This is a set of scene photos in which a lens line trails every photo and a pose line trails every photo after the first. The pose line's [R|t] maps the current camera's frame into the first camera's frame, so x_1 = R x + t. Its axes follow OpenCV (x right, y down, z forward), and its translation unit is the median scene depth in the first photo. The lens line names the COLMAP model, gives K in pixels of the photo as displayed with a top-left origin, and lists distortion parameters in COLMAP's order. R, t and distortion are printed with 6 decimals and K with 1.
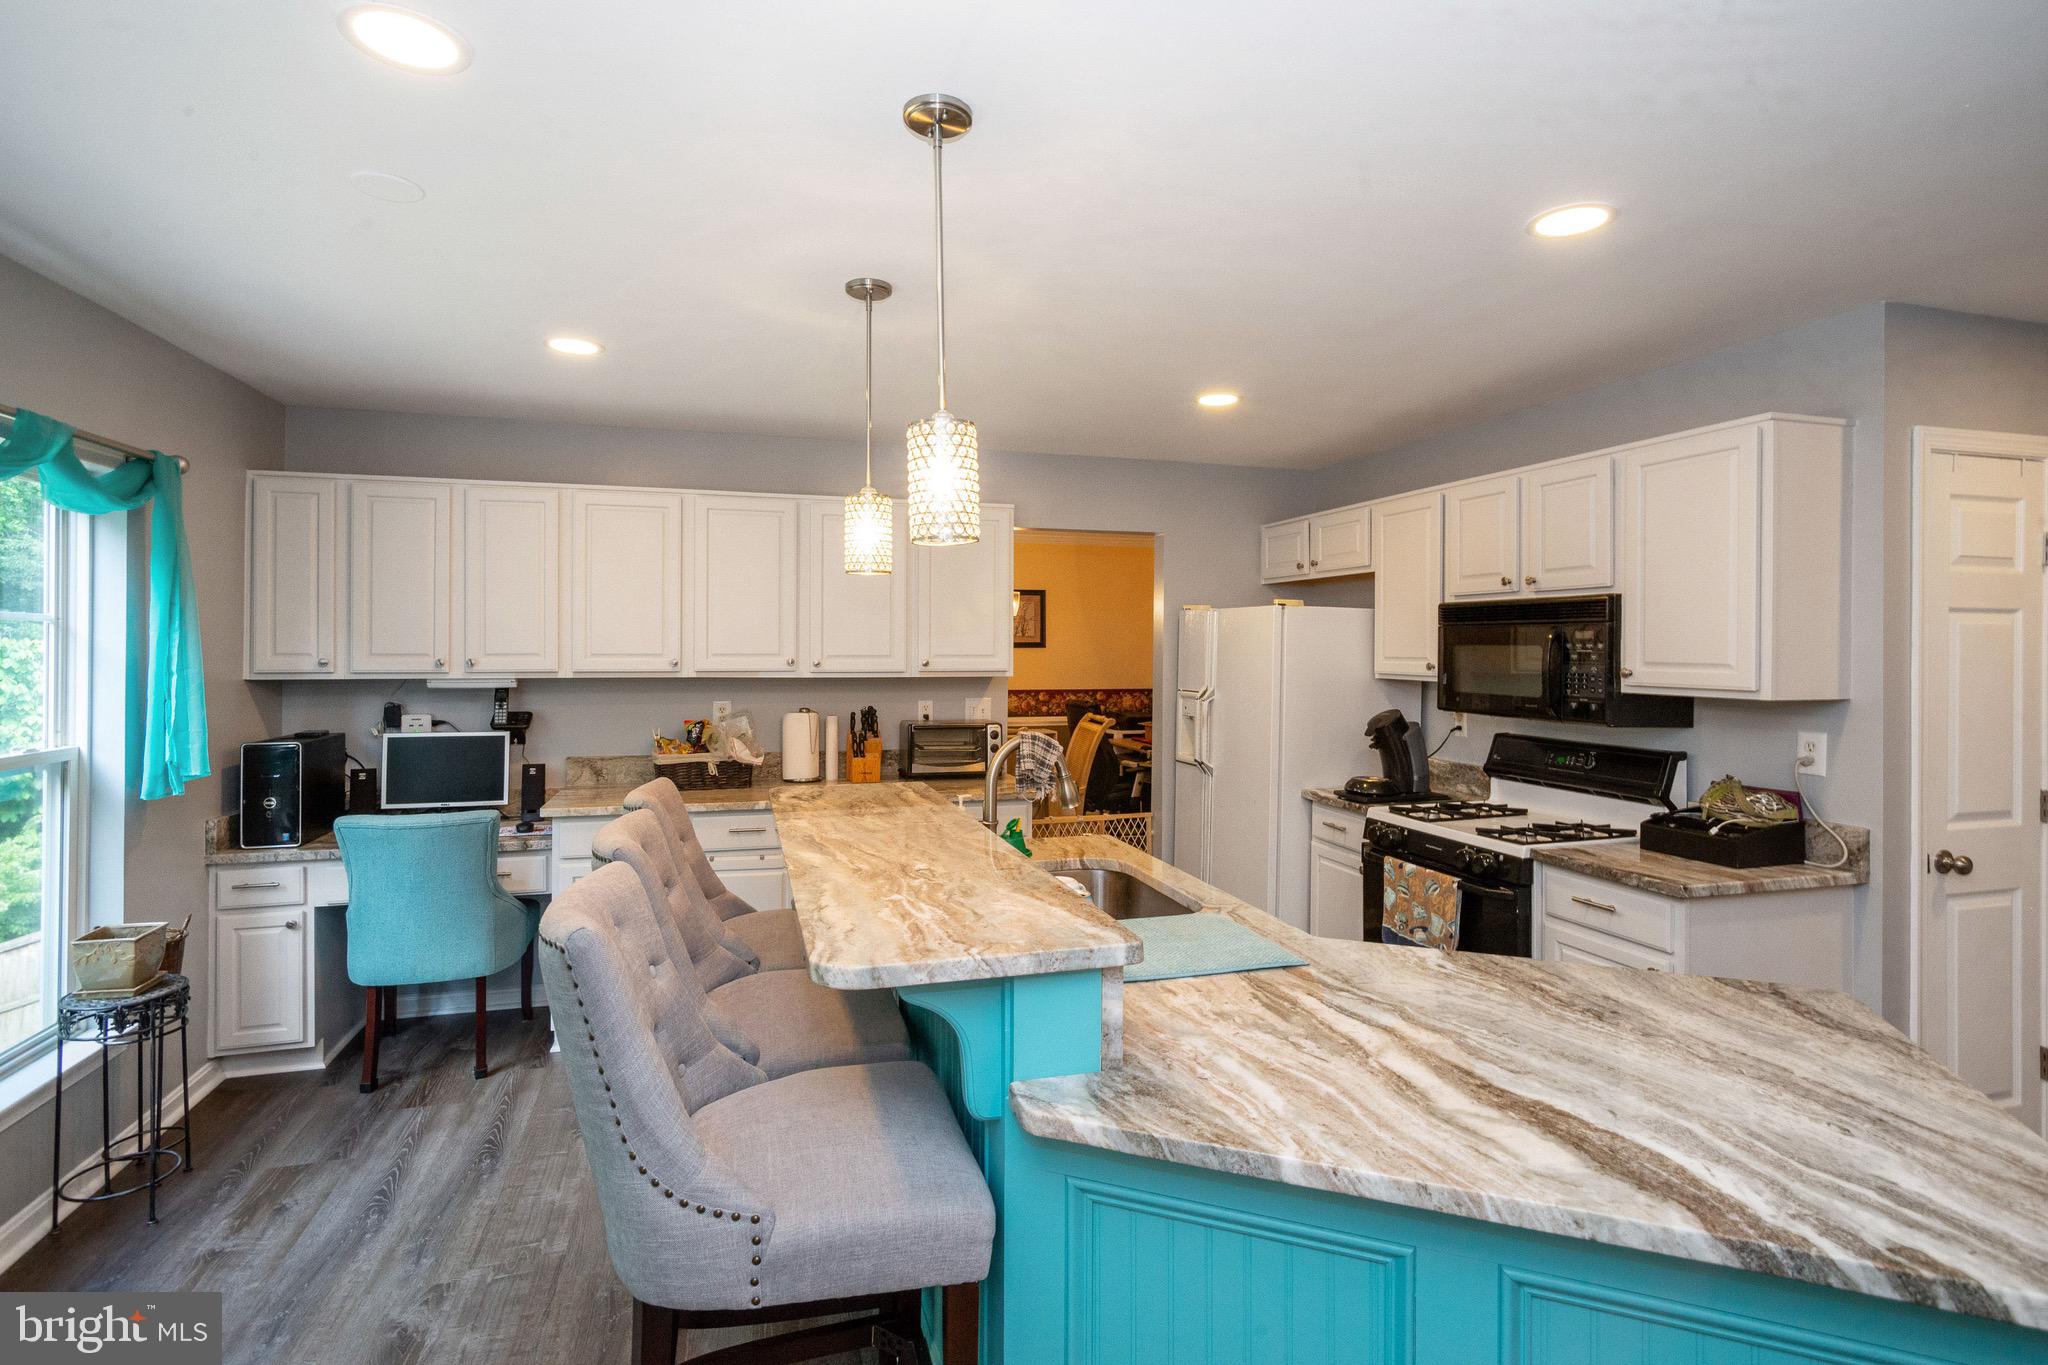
lens RADIAL K [[1014.4, 0, 1034.5], [0, 1014.4, 645.1], [0, 0, 1]] dist [-0.002112, -0.001243]
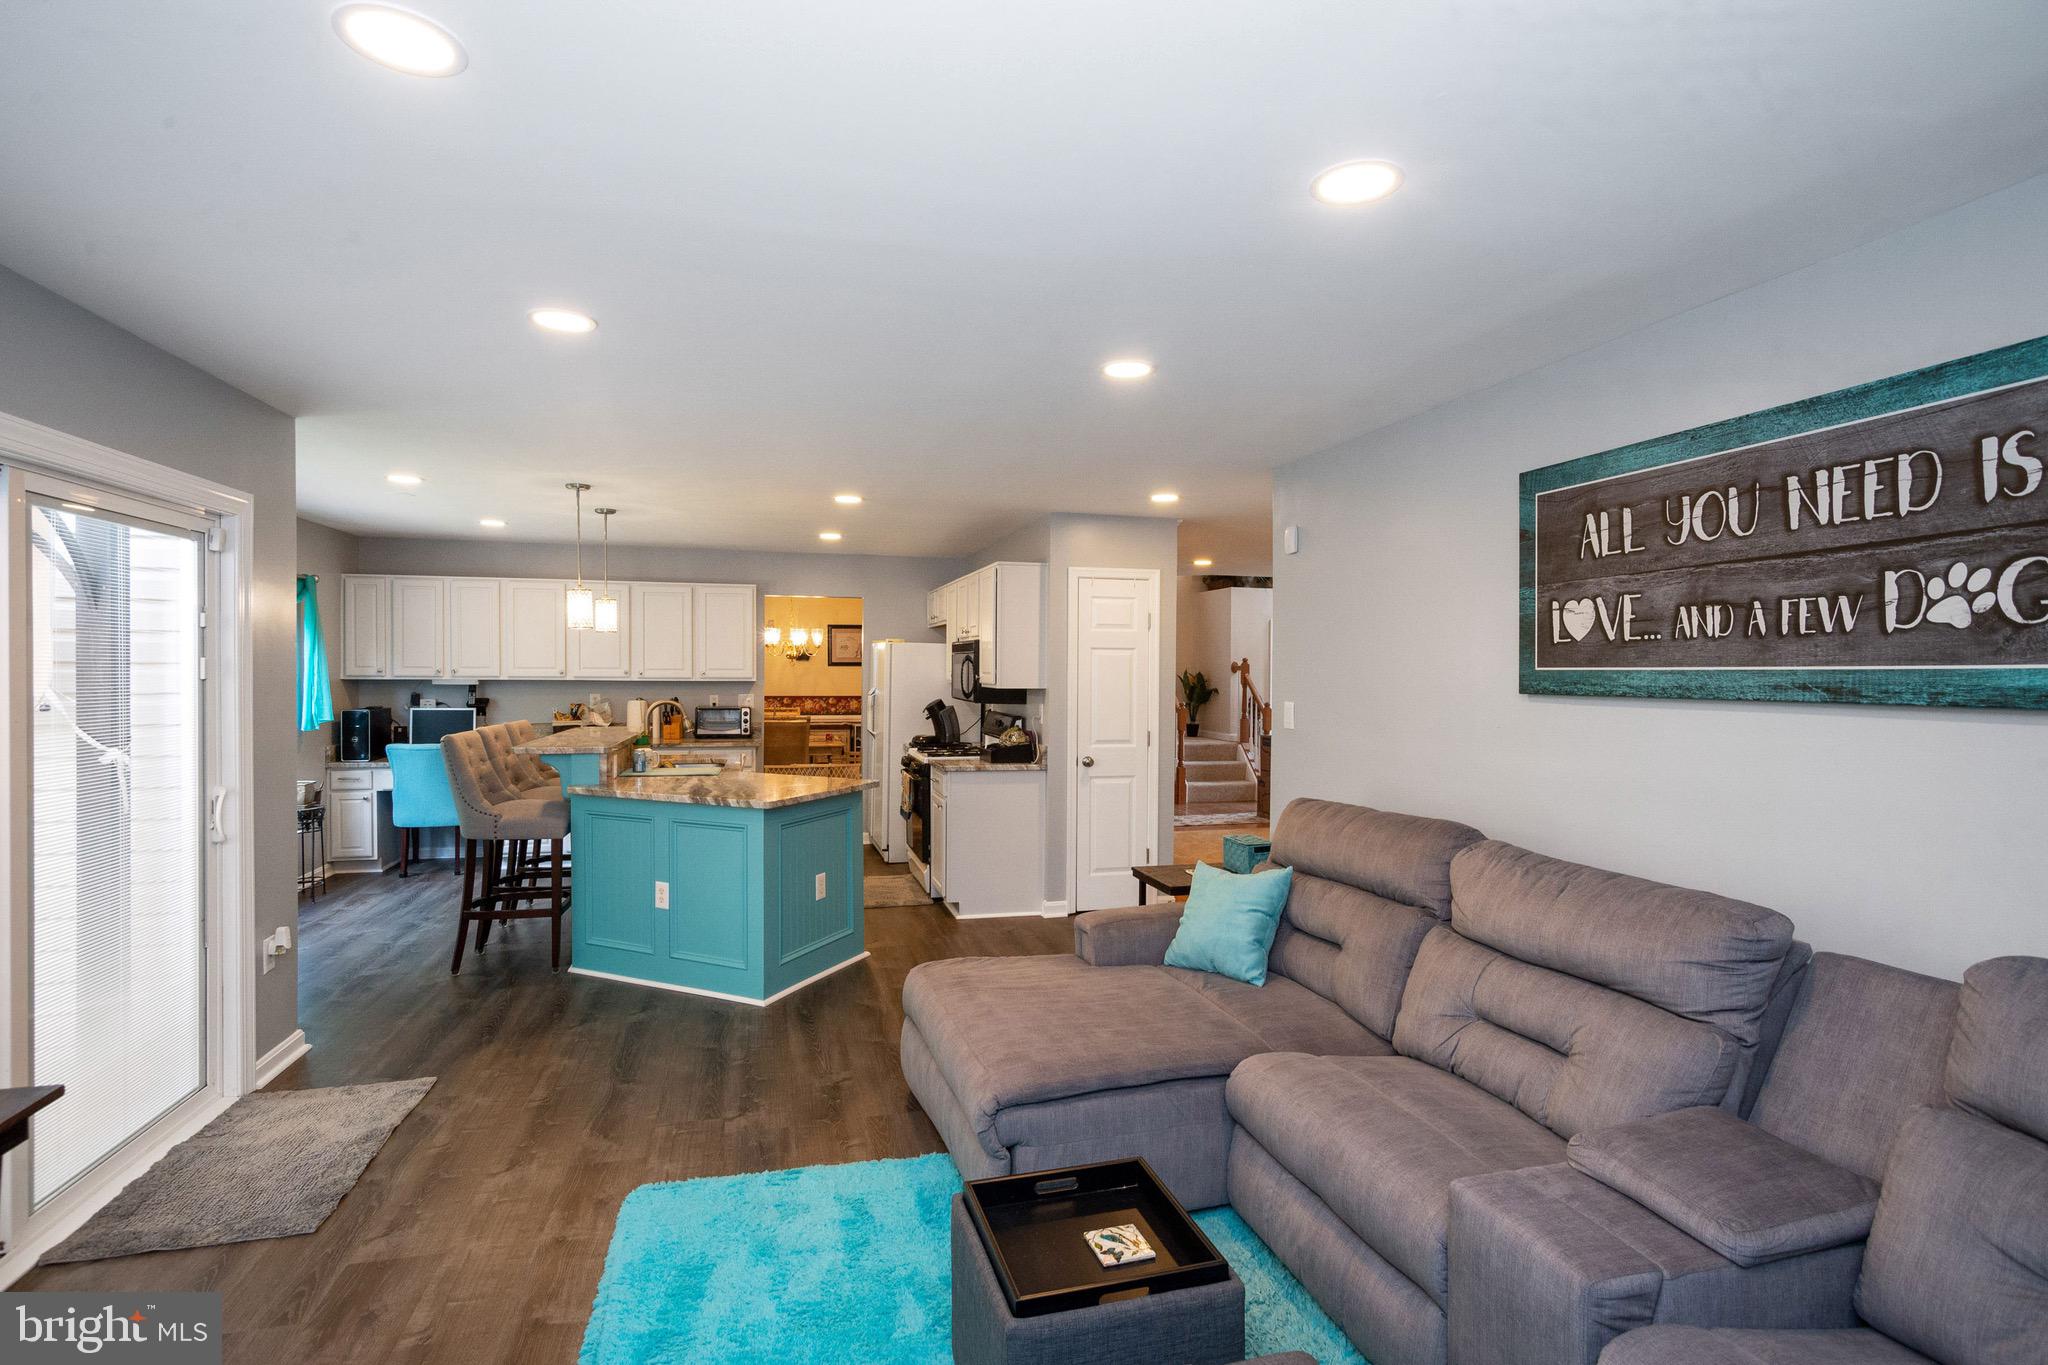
lens RADIAL K [[1014.4, 0, 1025.3], [0, 1014.4, 684.6], [0, 0, 1]] dist [-0.002112, -0.001243]
pose [[0.999211, 0.004190, -0.039502, 0.626507], [-0.003394, 0.999790, 0.020215, -0.000115], [0.039579, -0.020065, 0.999015, -0.914215]]
